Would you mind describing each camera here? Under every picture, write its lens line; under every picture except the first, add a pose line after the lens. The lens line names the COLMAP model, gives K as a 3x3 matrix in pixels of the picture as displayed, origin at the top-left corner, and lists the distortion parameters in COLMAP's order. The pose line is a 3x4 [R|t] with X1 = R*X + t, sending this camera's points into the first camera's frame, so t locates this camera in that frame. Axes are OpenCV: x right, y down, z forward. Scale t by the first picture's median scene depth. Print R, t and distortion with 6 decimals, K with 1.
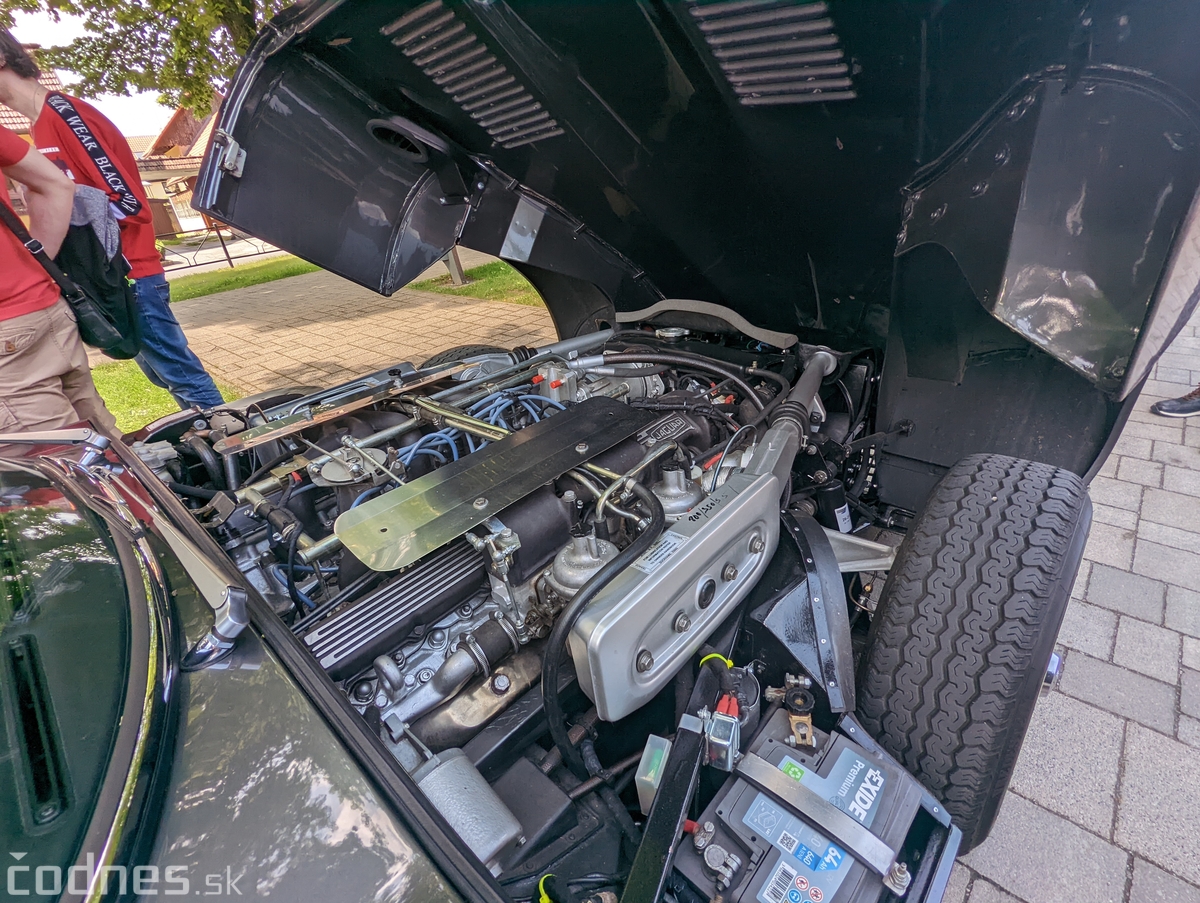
lens RADIAL K [[566.7, 0, 600.0], [0, 566.7, 451.5], [0, 0, 1]] dist [0.000356, 0.000350]
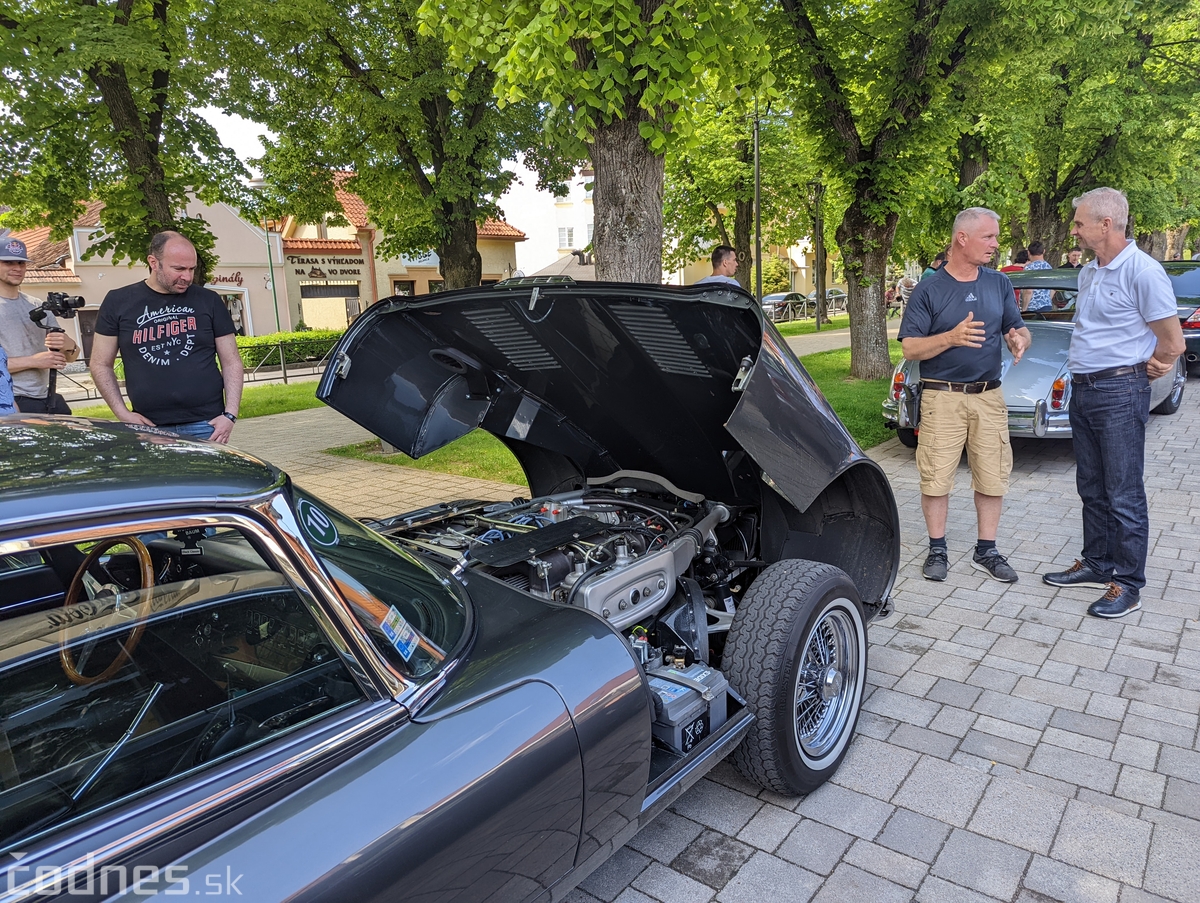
lens RADIAL K [[836.2, 0, 604.8], [0, 836.2, 441.8], [0, 0, 1]] dist [0.059546, -0.054554]
pose [[0.995801, 0.050190, 0.076562, -0.110272], [-0.024243, 0.951037, -0.308126, 0.371756], [-0.088278, 0.304976, 0.948260, -1.204138]]
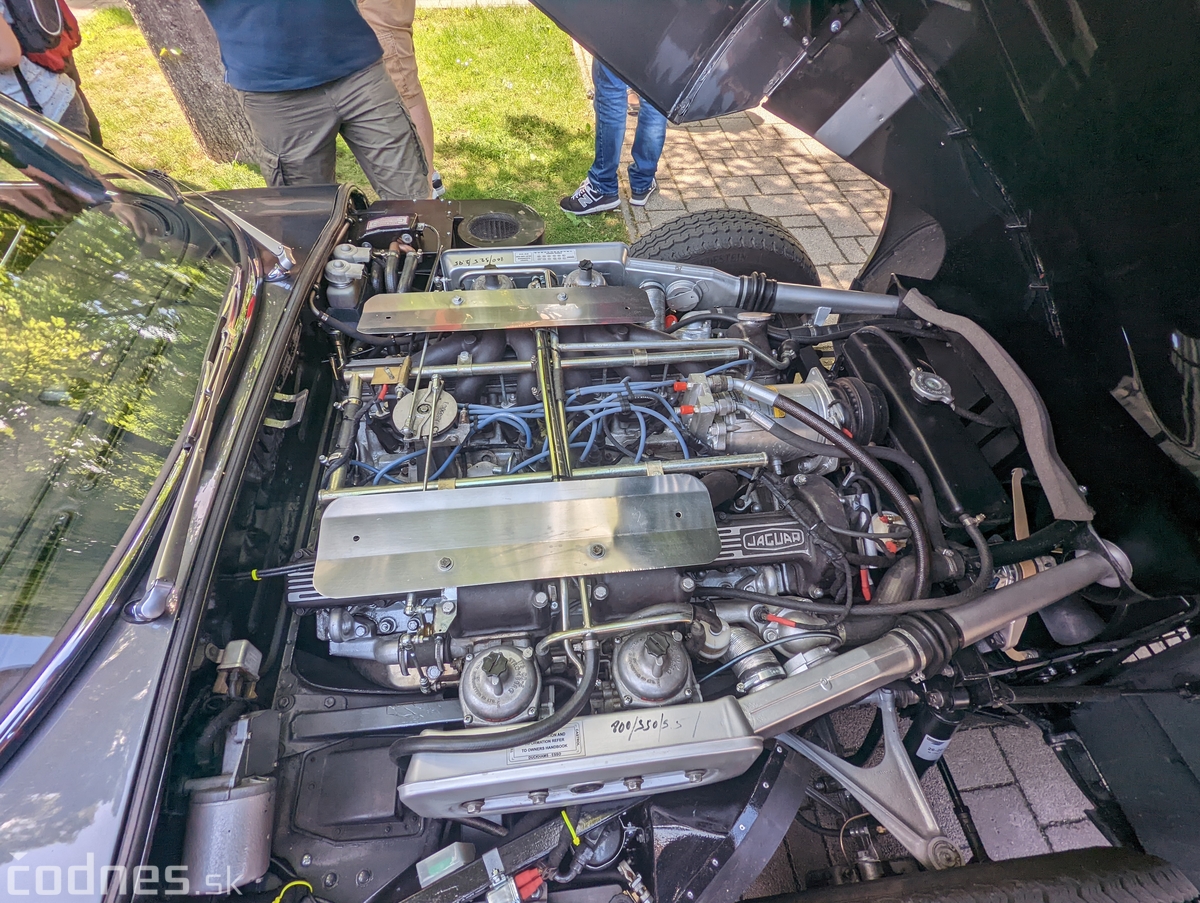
lens RADIAL K [[566.7, 0, 600.0], [0, 566.7, 451.5], [0, 0, 1]] dist [0.000356, 0.000350]
pose [[0.749314, 0.583434, -0.313263, 0.093465], [-0.398346, 0.775012, 0.490588, -0.339994], [0.529008, -0.242817, 0.813136, 0.219291]]
